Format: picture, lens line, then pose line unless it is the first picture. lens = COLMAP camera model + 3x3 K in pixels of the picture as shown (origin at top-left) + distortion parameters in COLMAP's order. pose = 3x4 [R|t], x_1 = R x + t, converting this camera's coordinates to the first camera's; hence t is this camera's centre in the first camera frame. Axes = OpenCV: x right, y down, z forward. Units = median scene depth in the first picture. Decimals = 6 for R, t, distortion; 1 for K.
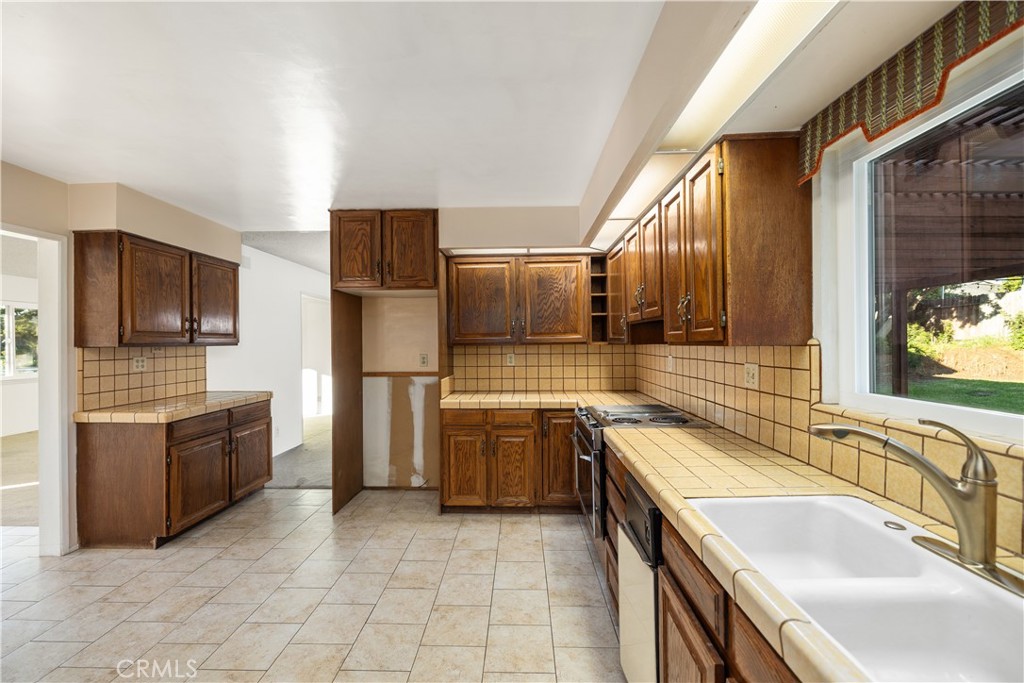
lens RADIAL K [[435.5, 0, 512.0], [0, 435.5, 341.5], [0, 0, 1]] dist [0.000045, 0.000132]
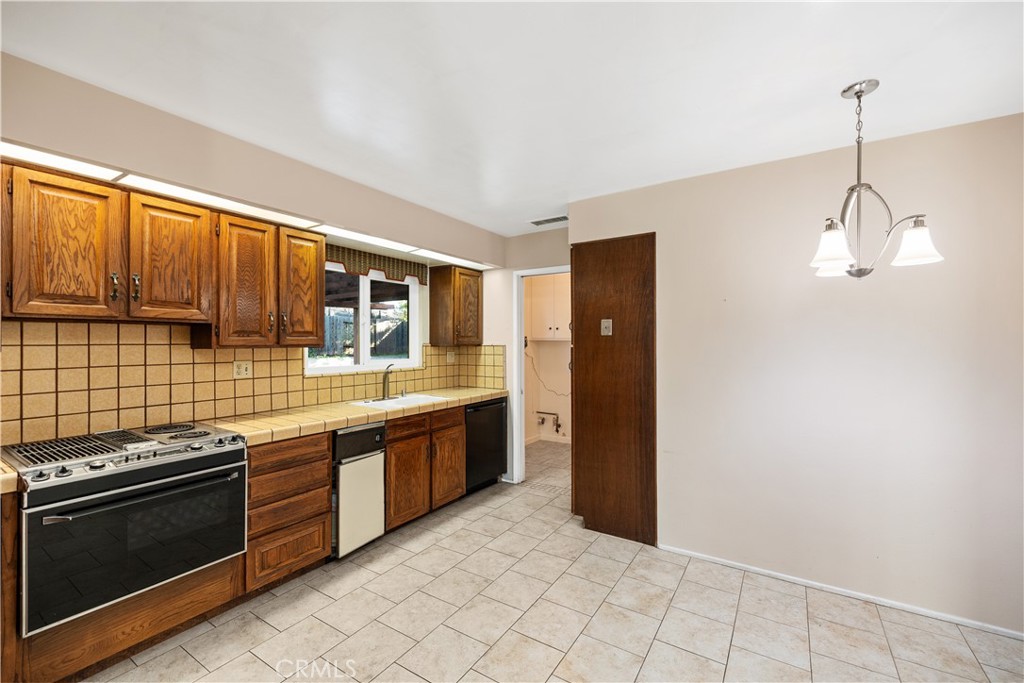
lens RADIAL K [[435.5, 0, 512.0], [0, 435.5, 341.5], [0, 0, 1]] dist [0.000045, 0.000132]
pose [[-0.856579, 0.005670, 0.515985, -0.712053], [0.002149, 0.999970, -0.007421, 0.000774], [-0.516012, -0.005248, -0.856566, 1.351712]]
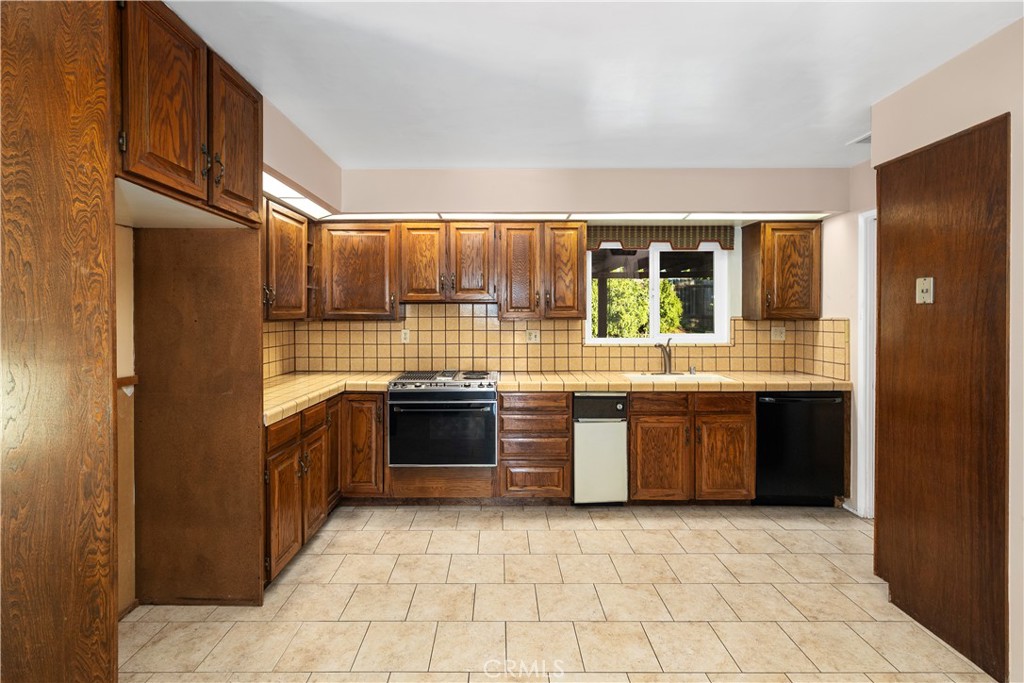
lens RADIAL K [[473.5, 0, 497.0], [0, 473.5, 318.5], [0, 0, 1]] dist [0.001357, 0.000287]
pose [[-0.025204, -0.001021, 0.999682, -1.108748], [-0.002943, 0.999995, 0.000947, 0.001837], [-0.999678, -0.002918, -0.025207, 0.924420]]
